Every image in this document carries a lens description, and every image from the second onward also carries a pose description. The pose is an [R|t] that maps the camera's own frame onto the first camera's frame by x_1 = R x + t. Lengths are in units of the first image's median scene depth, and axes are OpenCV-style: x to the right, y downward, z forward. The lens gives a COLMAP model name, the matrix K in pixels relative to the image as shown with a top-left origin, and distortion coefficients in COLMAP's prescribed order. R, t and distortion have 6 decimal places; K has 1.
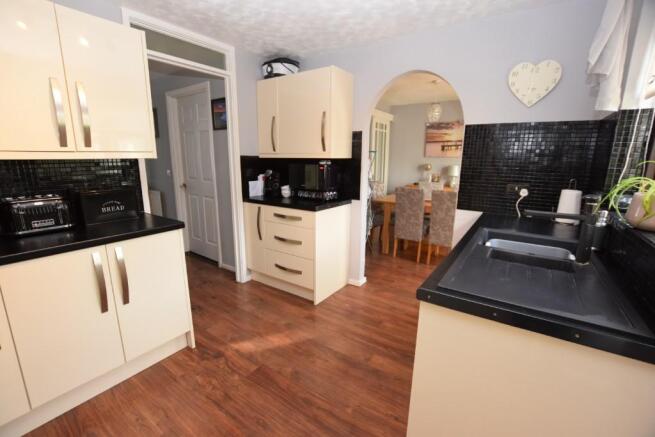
lens RADIAL K [[291.5, 0, 327.5], [0, 291.5, 218.5], [0, 0, 1]] dist [-0.002111, 0.000136]
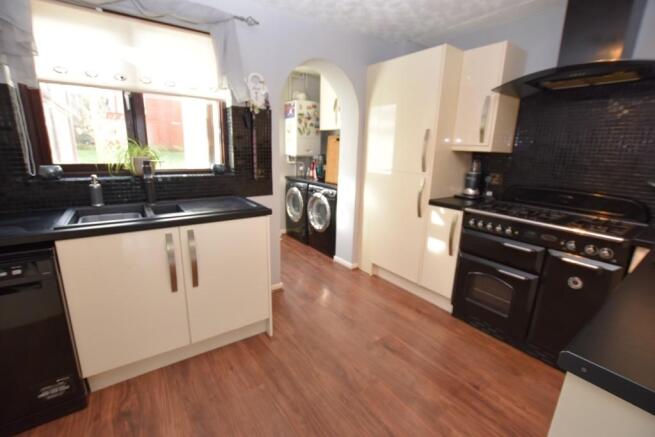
lens RADIAL K [[291.5, 0, 327.5], [0, 291.5, 218.5], [0, 0, 1]] dist [-0.002111, 0.000136]
pose [[-0.938652, -0.118886, 0.323726, -0.127832], [0.031940, 0.904699, 0.424853, -0.098671], [-0.343384, 0.409129, -0.845400, 0.487683]]
